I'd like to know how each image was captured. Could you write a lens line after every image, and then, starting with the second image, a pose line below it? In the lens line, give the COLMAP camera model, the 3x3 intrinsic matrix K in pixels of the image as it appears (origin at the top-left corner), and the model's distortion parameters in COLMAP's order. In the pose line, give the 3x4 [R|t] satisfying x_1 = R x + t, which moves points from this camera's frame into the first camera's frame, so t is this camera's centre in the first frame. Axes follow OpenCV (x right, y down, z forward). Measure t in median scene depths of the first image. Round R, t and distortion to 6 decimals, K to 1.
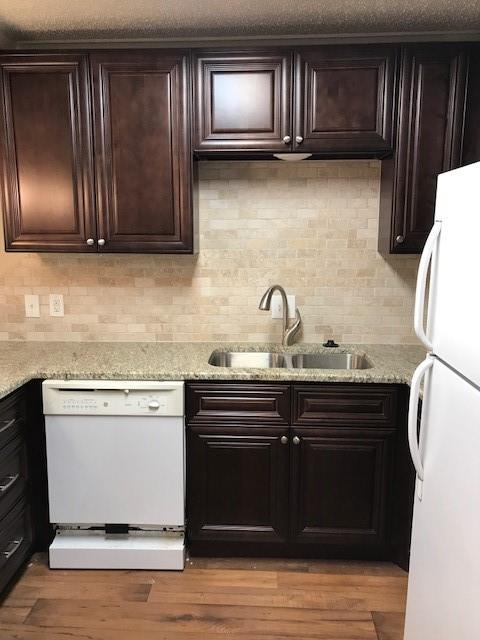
lens RADIAL K [[521.8, 0, 240.0], [0, 521.8, 320.0], [0, 0, 1]] dist [0.012430, 0.004332]
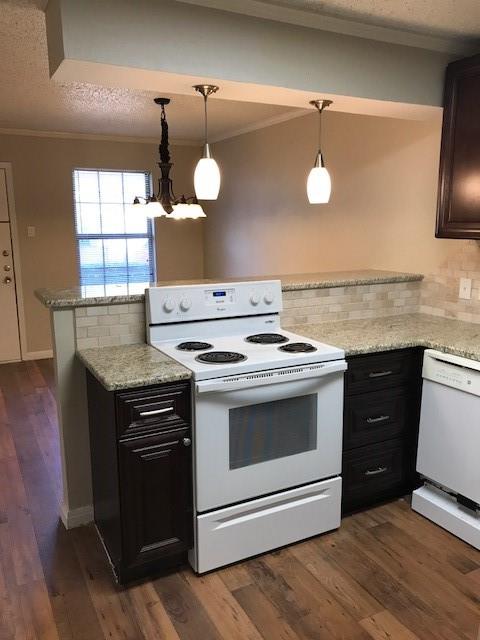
lens RADIAL K [[521.8, 0, 240.0], [0, 521.8, 320.0], [0, 0, 1]] dist [0.012430, 0.004332]
pose [[0.512258, 0.153025, -0.845089, 0.382100], [-0.138040, 0.985875, 0.094844, -0.000754], [0.847665, 0.068072, 0.526146, 0.031607]]
